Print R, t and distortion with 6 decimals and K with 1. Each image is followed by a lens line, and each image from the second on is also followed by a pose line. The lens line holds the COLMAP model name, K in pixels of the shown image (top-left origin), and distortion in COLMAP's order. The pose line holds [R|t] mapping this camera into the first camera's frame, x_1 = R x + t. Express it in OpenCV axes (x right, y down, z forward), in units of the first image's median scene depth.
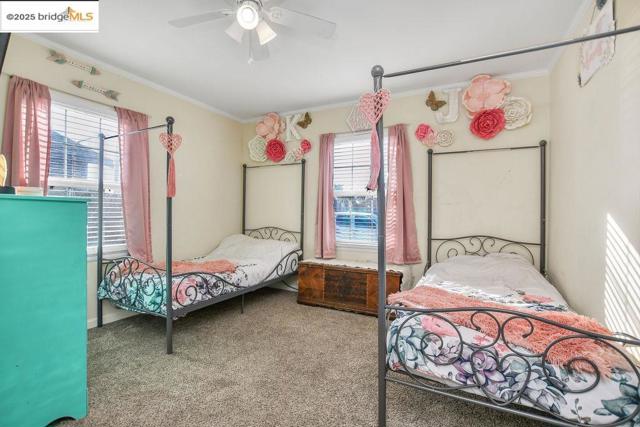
lens RADIAL K [[293.4, 0, 319.2], [0, 293.4, 214.8], [0, 0, 1]] dist [-0.024997, 0.000085]
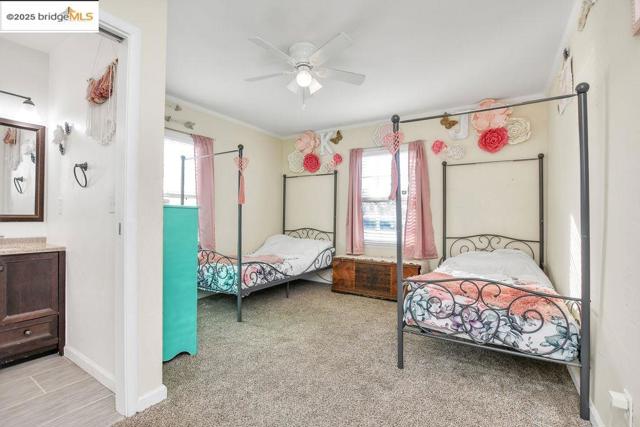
lens RADIAL K [[293.4, 0, 319.2], [0, 293.4, 214.8], [0, 0, 1]] dist [-0.024997, 0.000085]
pose [[0.996528, -0.004117, -0.083153, -0.032476], [0.003088, 0.999917, -0.012497, 0.004994], [0.083198, 0.012197, 0.996458, -0.254543]]
